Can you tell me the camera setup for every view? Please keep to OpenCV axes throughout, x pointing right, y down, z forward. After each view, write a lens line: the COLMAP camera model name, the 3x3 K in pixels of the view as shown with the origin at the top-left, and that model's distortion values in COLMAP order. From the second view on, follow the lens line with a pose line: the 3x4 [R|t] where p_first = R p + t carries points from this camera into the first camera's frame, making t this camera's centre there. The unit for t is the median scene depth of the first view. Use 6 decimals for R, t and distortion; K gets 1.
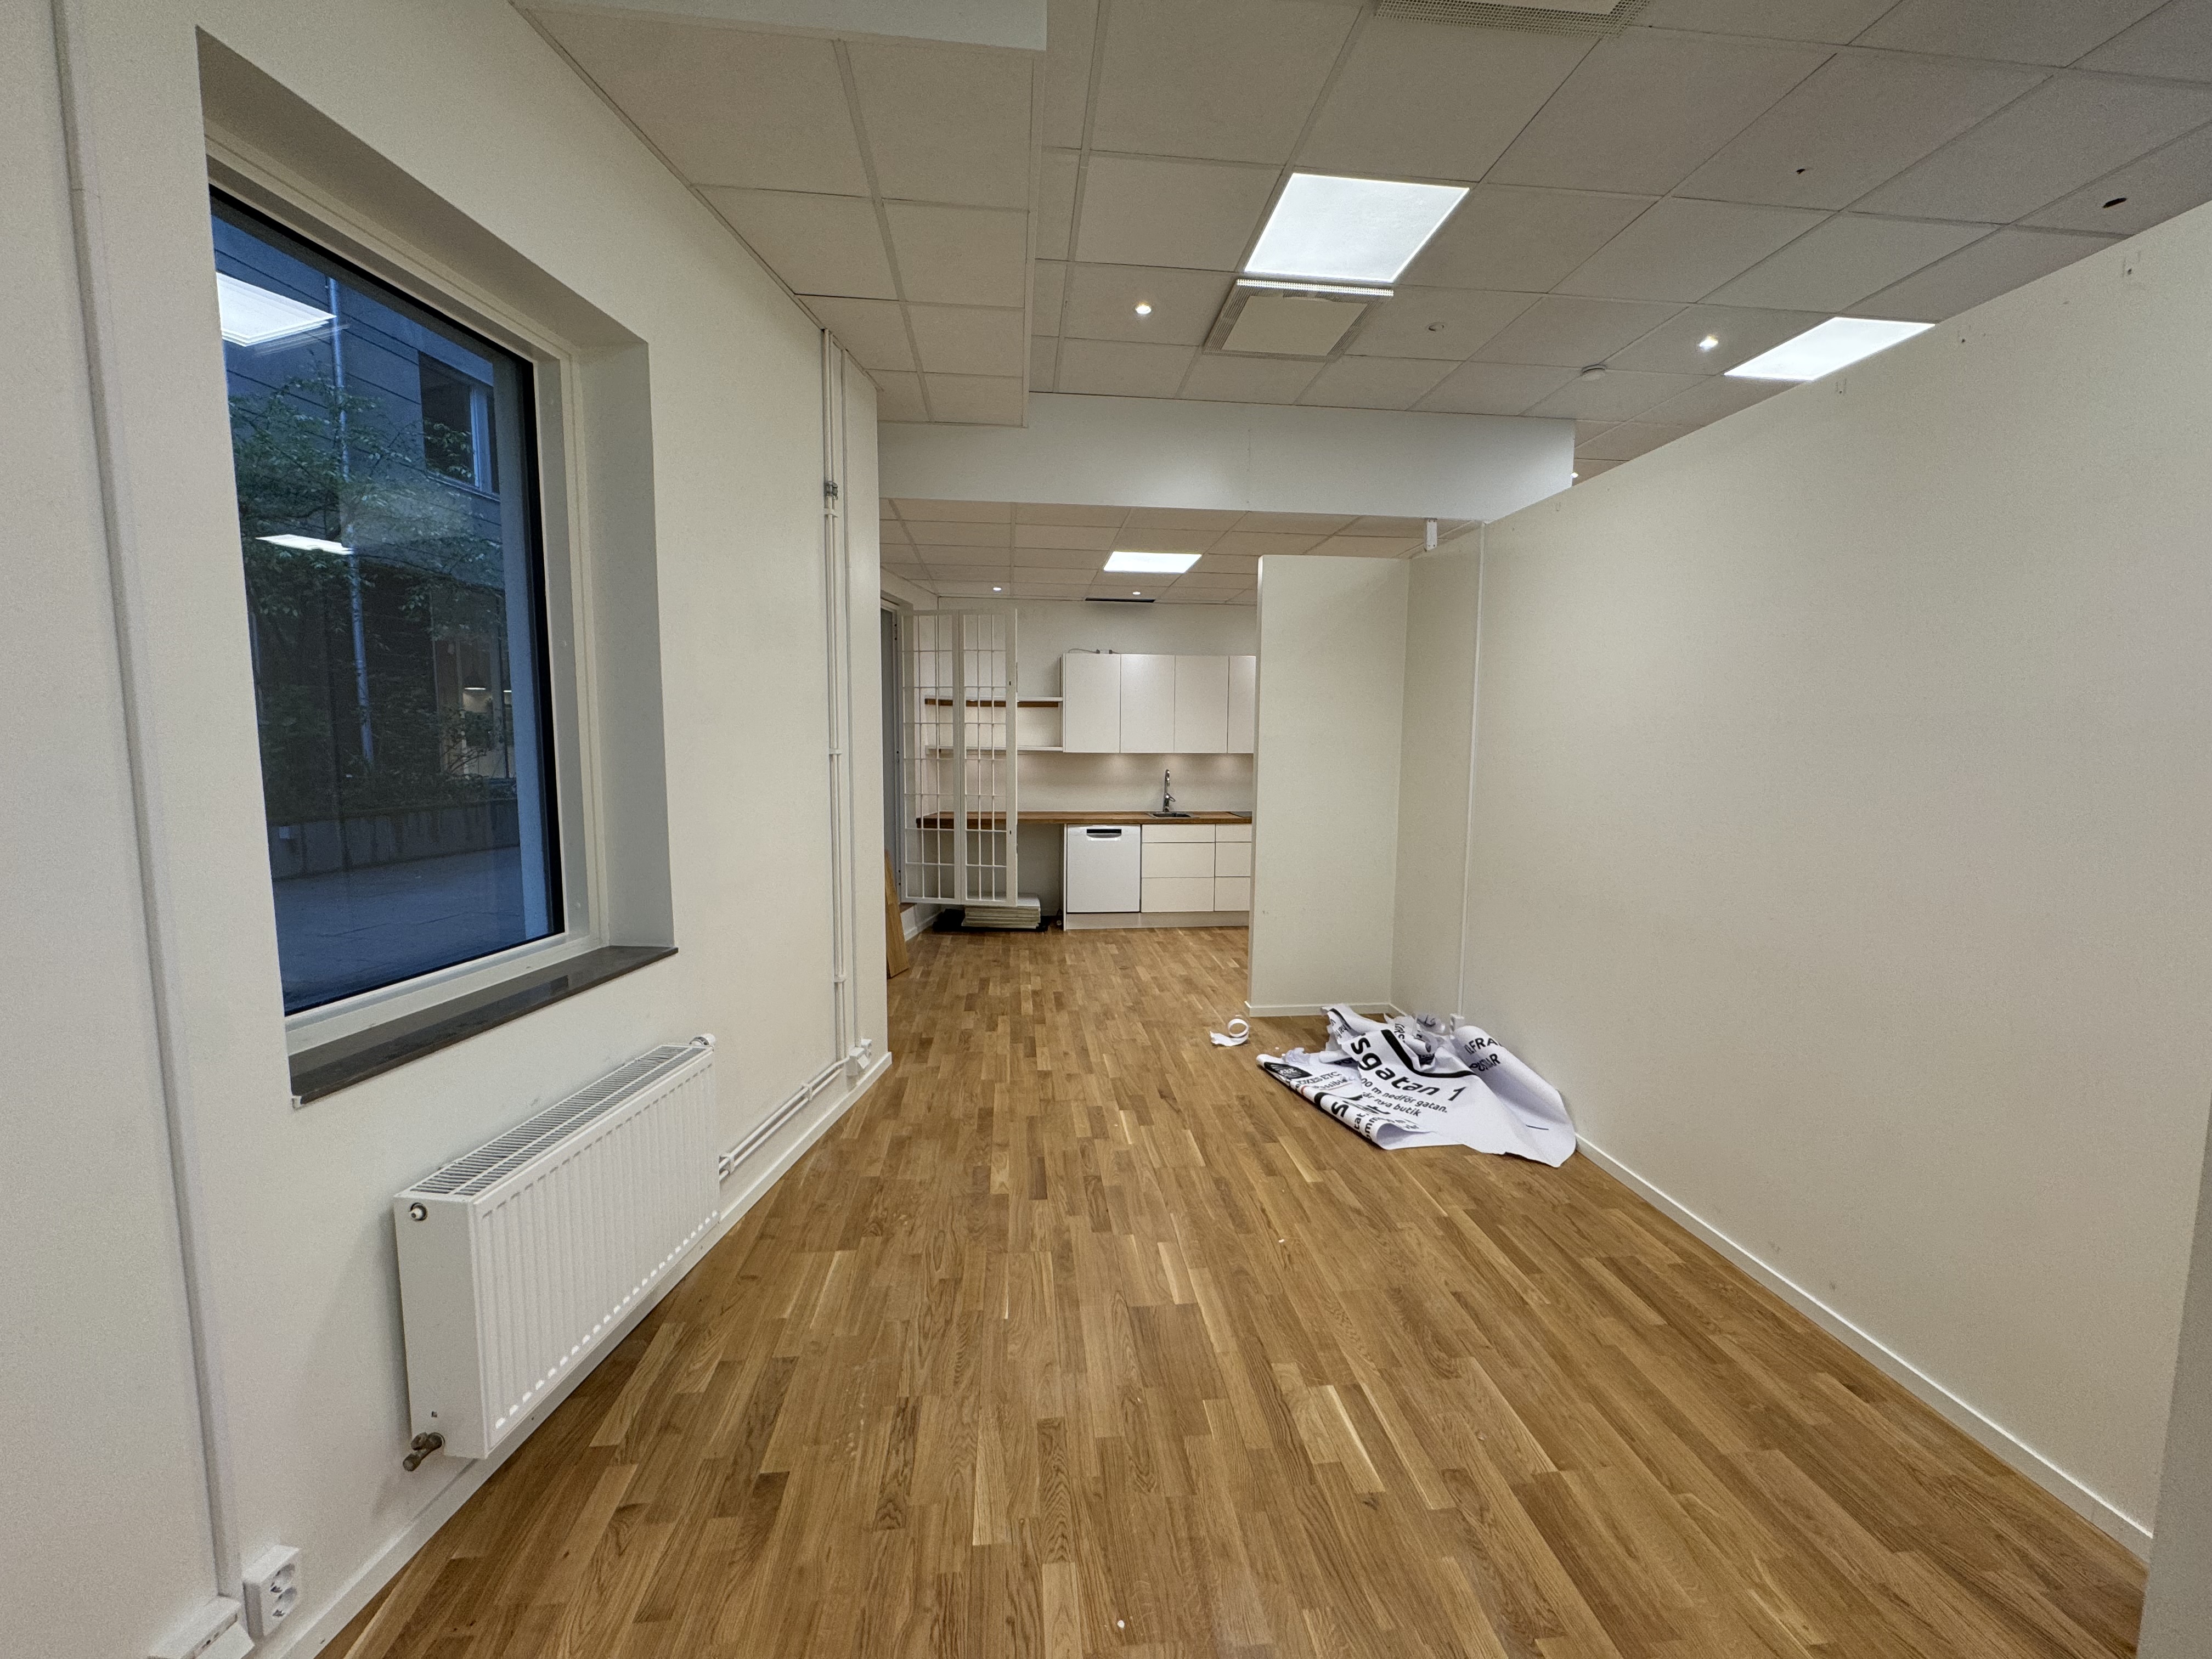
lens RADIAL K [[878.8, 0, 1103.3], [0, 878.8, 830.0], [0, 0, 1]] dist [-0.002250, 0.000121]
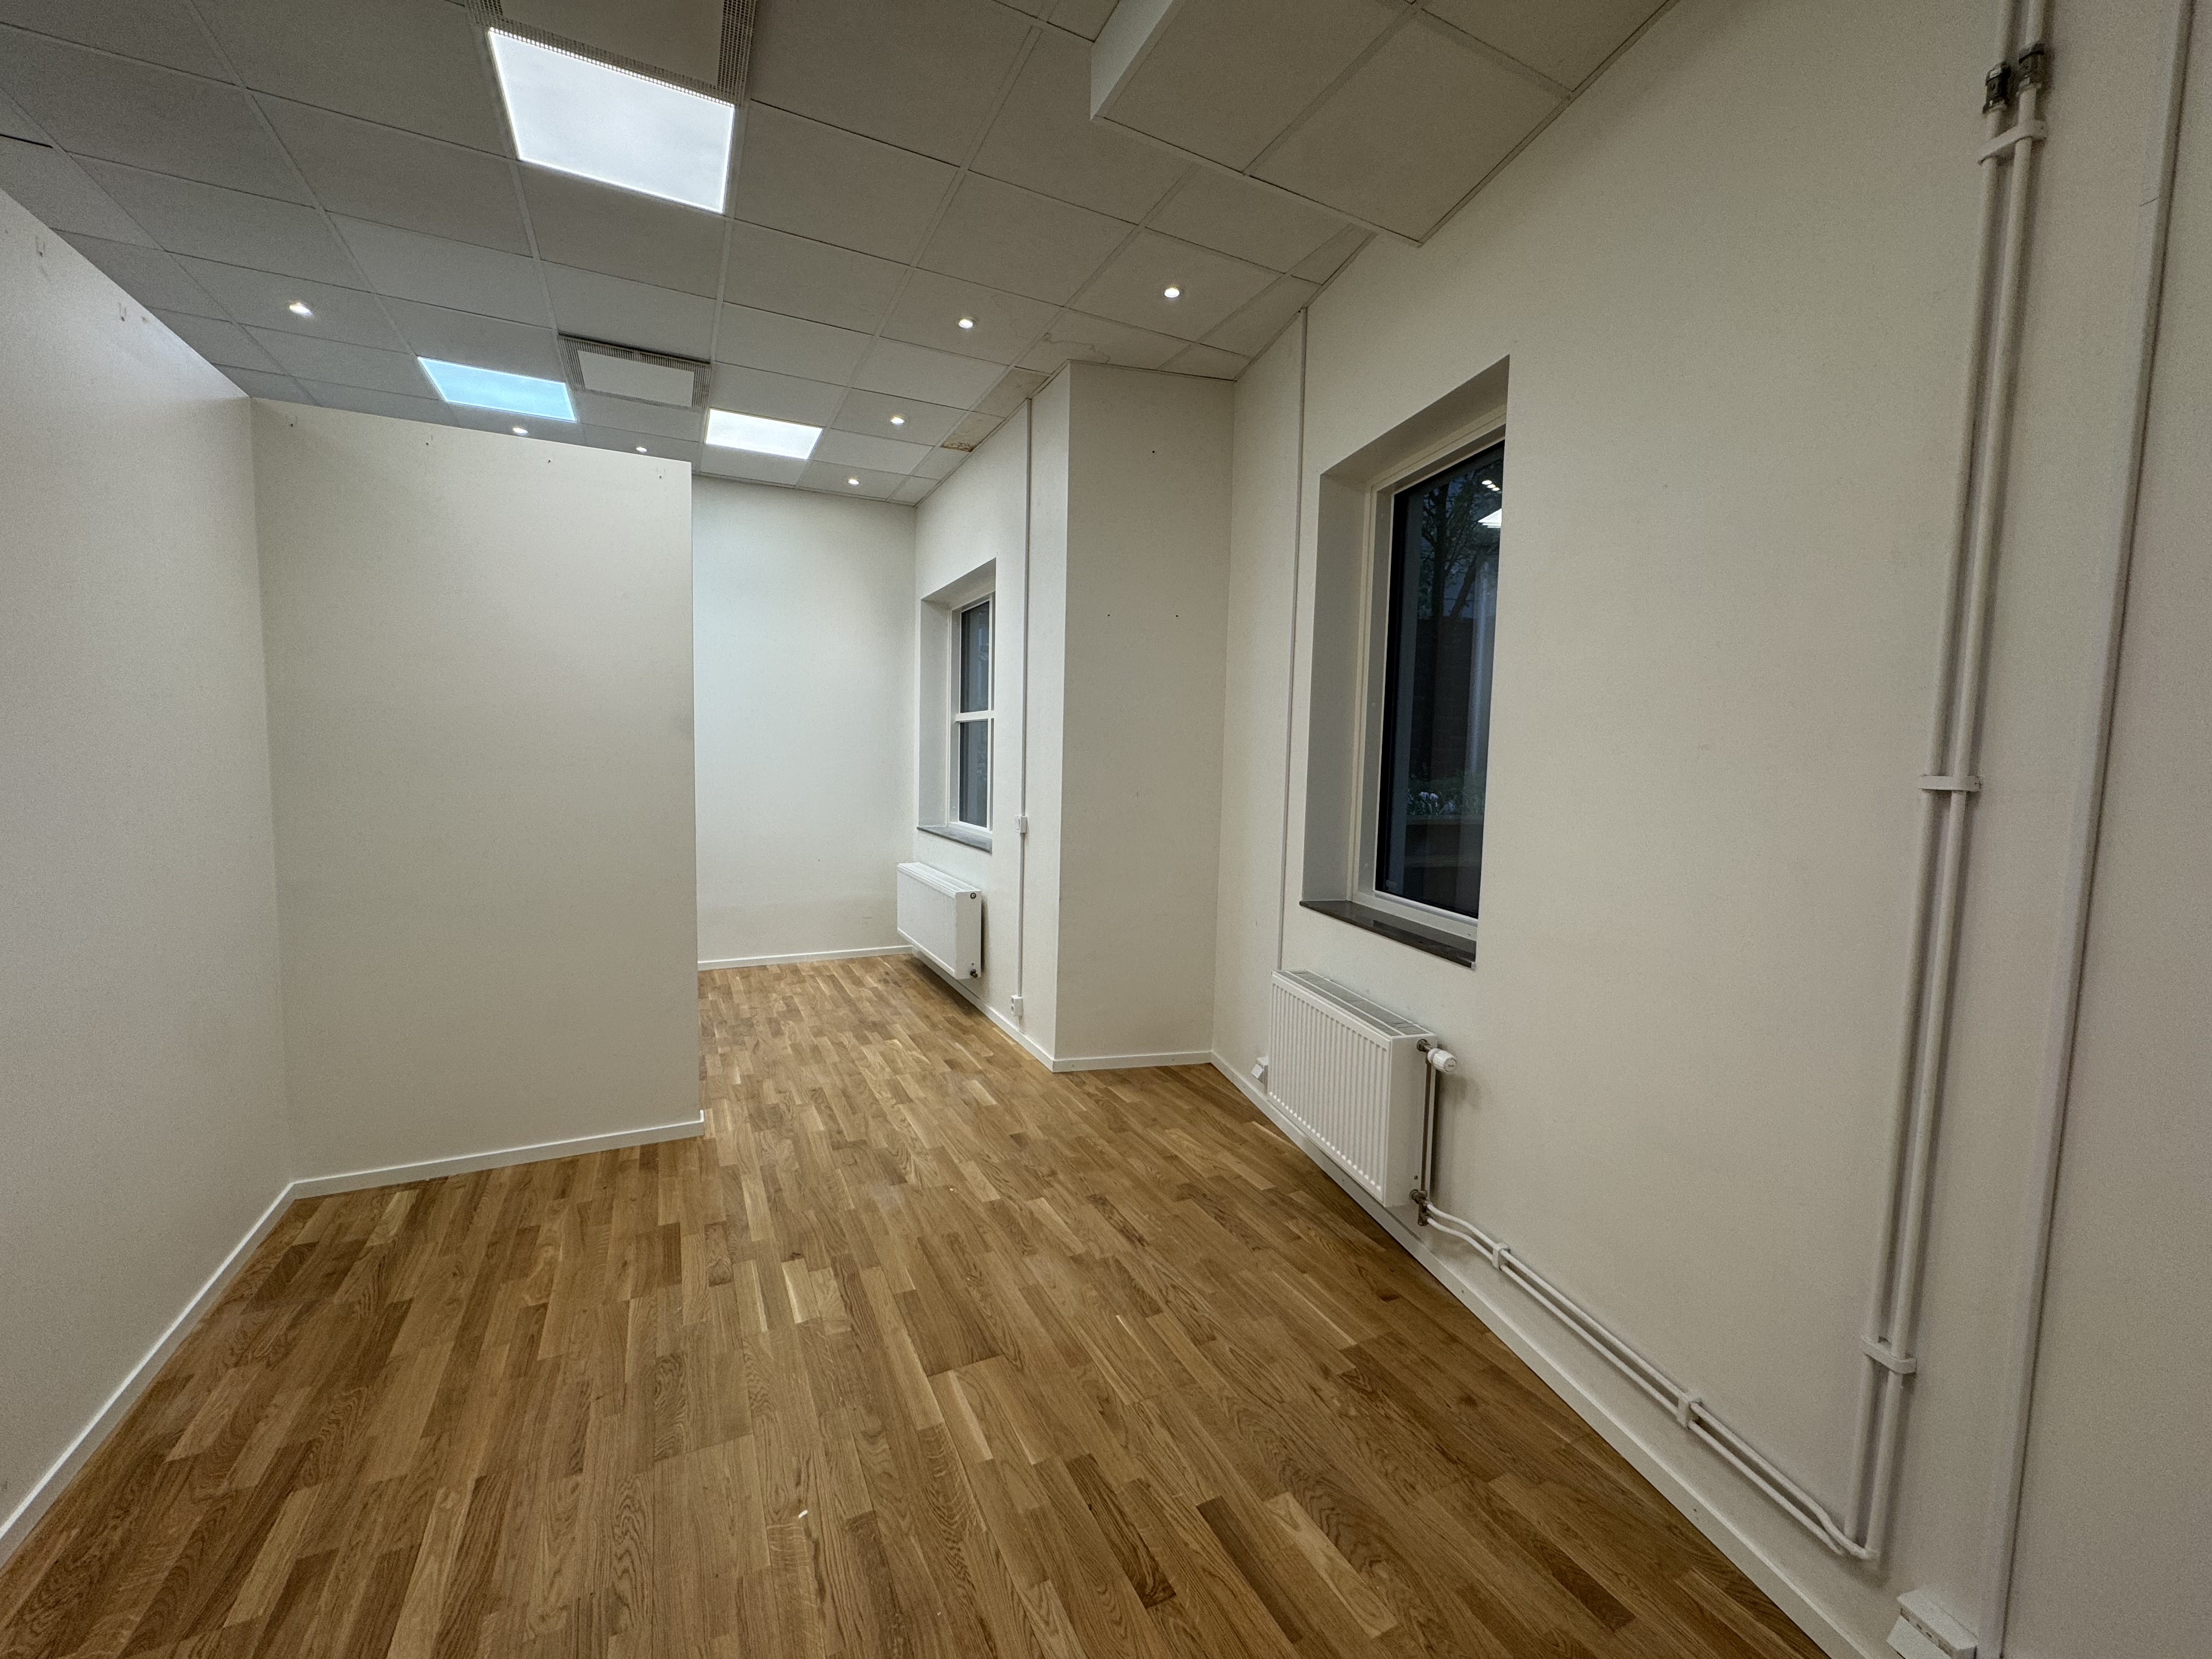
lens RADIAL K [[878.8, 0, 1103.3], [0, 878.8, 830.0], [0, 0, 1]] dist [-0.002250, 0.000121]
pose [[-0.935751, 0.001995, -0.352655, 0.261486], [-0.065123, 0.981809, 0.178355, -0.169970], [0.346596, 0.189862, -0.918599, 1.836170]]
